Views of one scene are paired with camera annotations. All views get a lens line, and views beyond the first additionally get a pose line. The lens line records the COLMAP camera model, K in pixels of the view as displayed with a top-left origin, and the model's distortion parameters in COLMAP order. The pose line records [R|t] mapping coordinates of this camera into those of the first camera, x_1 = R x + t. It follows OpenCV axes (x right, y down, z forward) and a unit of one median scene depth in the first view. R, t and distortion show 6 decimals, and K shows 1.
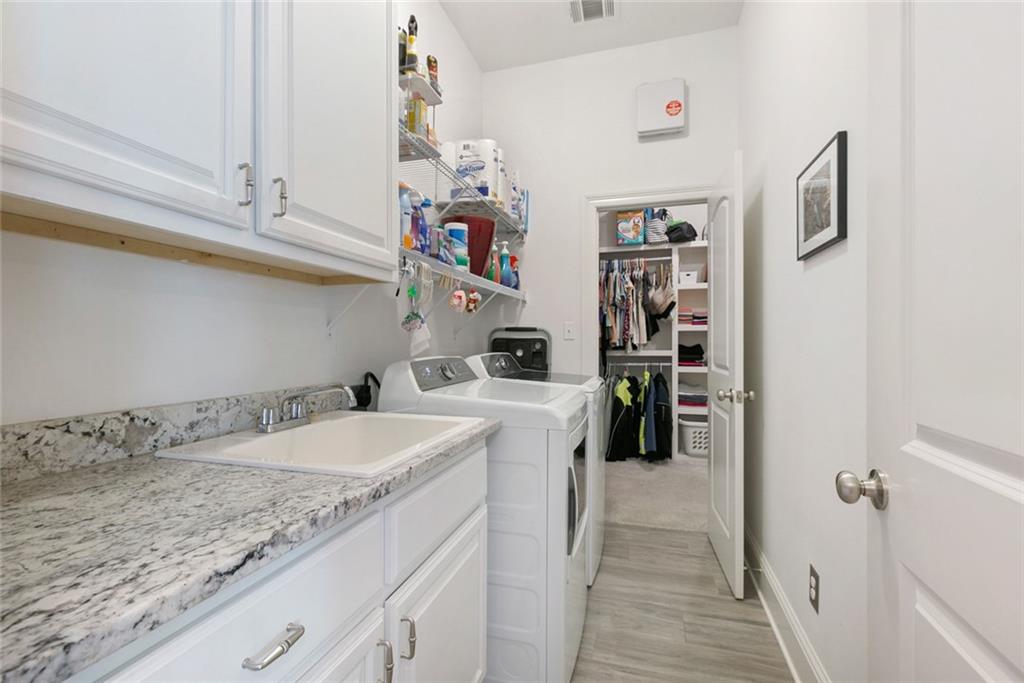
lens RADIAL K [[468.4, 0, 511.4], [0, 468.4, 341.0], [0, 0, 1]] dist [-0.001478, -0.000232]
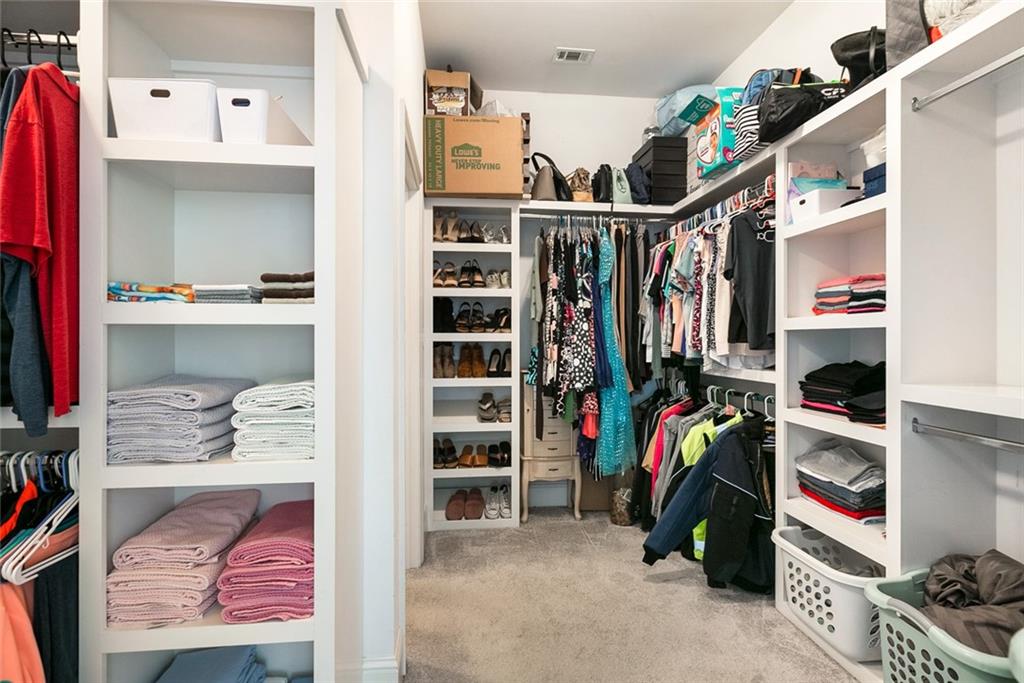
lens RADIAL K [[468.4, 0, 510.8], [0, 468.4, 344.5], [0, 0, 1]] dist [-0.001478, -0.000232]
pose [[0.384079, -0.002052, -0.923298, 0.668510], [0.005379, 0.999986, 0.000015, -0.009896], [0.923284, -0.004972, 0.384085, 0.575557]]
